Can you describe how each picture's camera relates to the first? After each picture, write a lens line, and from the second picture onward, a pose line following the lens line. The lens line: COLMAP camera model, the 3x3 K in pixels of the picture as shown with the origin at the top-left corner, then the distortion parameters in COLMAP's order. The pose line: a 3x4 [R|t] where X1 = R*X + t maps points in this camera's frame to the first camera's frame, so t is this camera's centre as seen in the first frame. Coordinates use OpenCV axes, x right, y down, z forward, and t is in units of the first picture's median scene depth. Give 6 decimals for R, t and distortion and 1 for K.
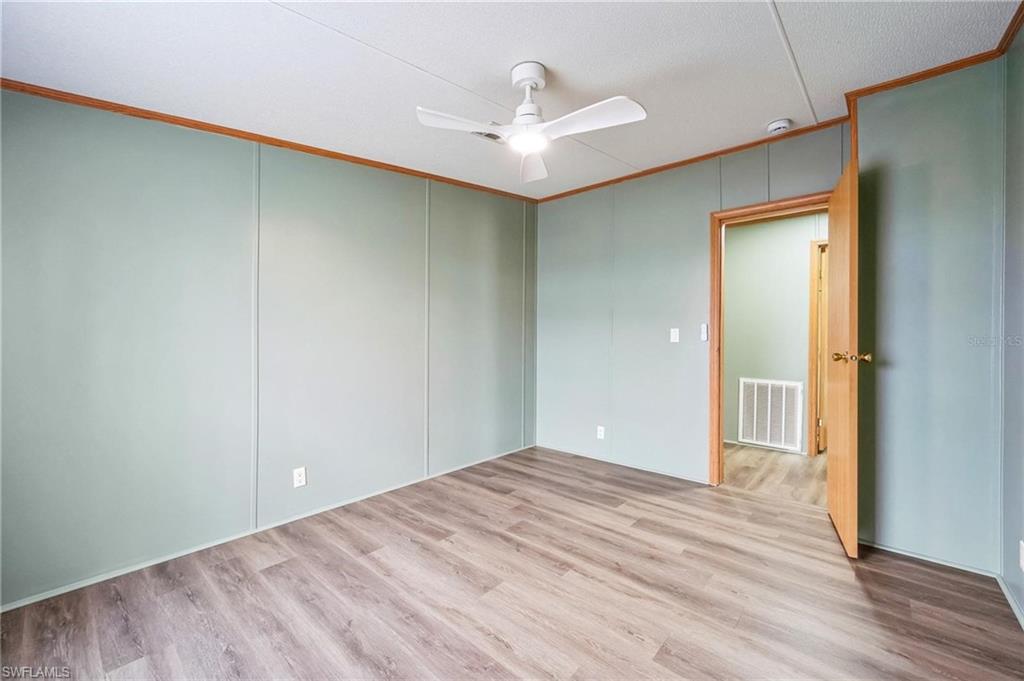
lens RADIAL K [[409.9, 0, 514.5], [0, 409.9, 339.3], [0, 0, 1]] dist [0.001640, -0.000348]
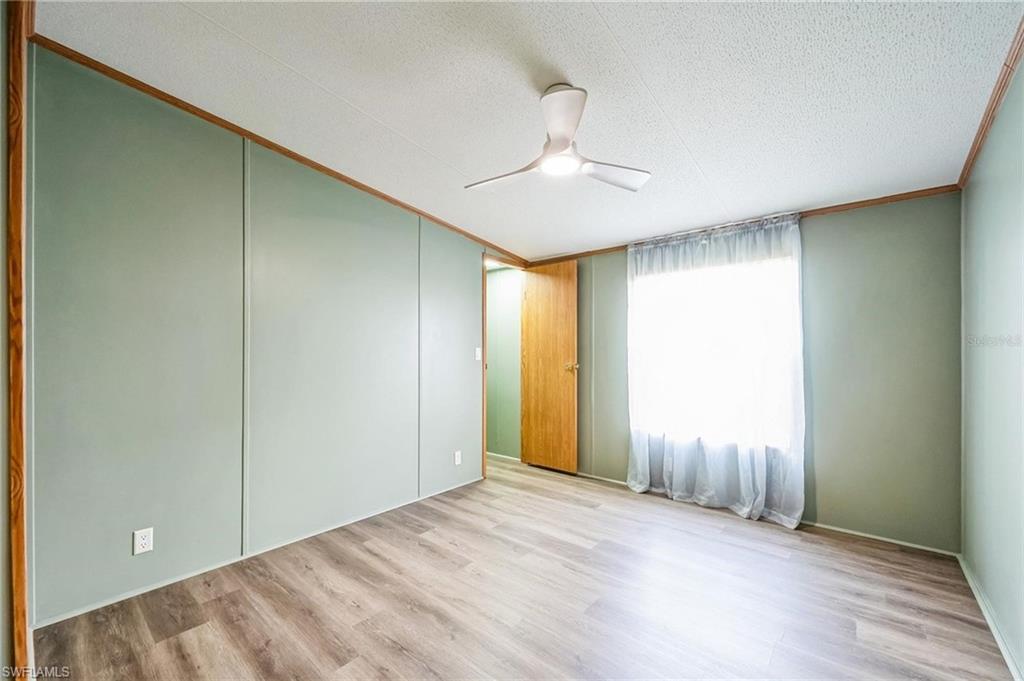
lens RADIAL K [[409.9, 0, 509.6], [0, 409.9, 348.8], [0, 0, 1]] dist [0.001640, -0.000348]
pose [[-0.999978, -0.006294, 0.001947, 0.124868], [-0.006298, 0.999978, -0.002237, -0.026113], [-0.001933, -0.002250, -0.999996, 1.632691]]
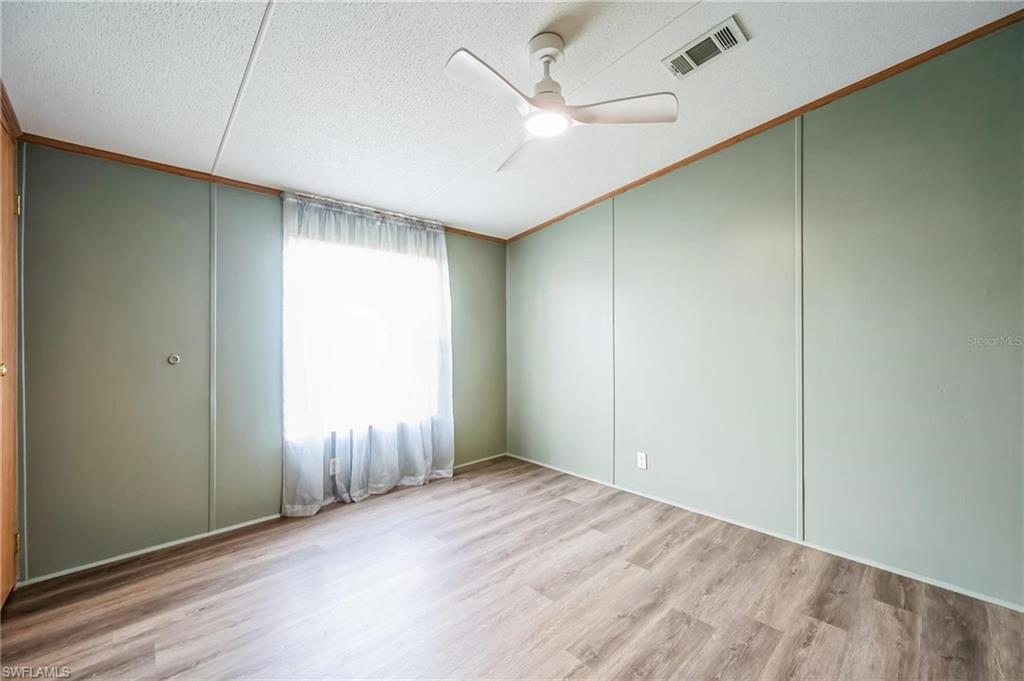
lens RADIAL K [[409.9, 0, 512.8], [0, 409.9, 337.3], [0, 0, 1]] dist [0.001640, -0.000348]
pose [[-0.103148, -0.013017, -0.994581, 0.765313], [-0.001864, 0.999915, -0.012893, -0.002203], [0.994664, 0.000524, -0.103164, 0.829795]]
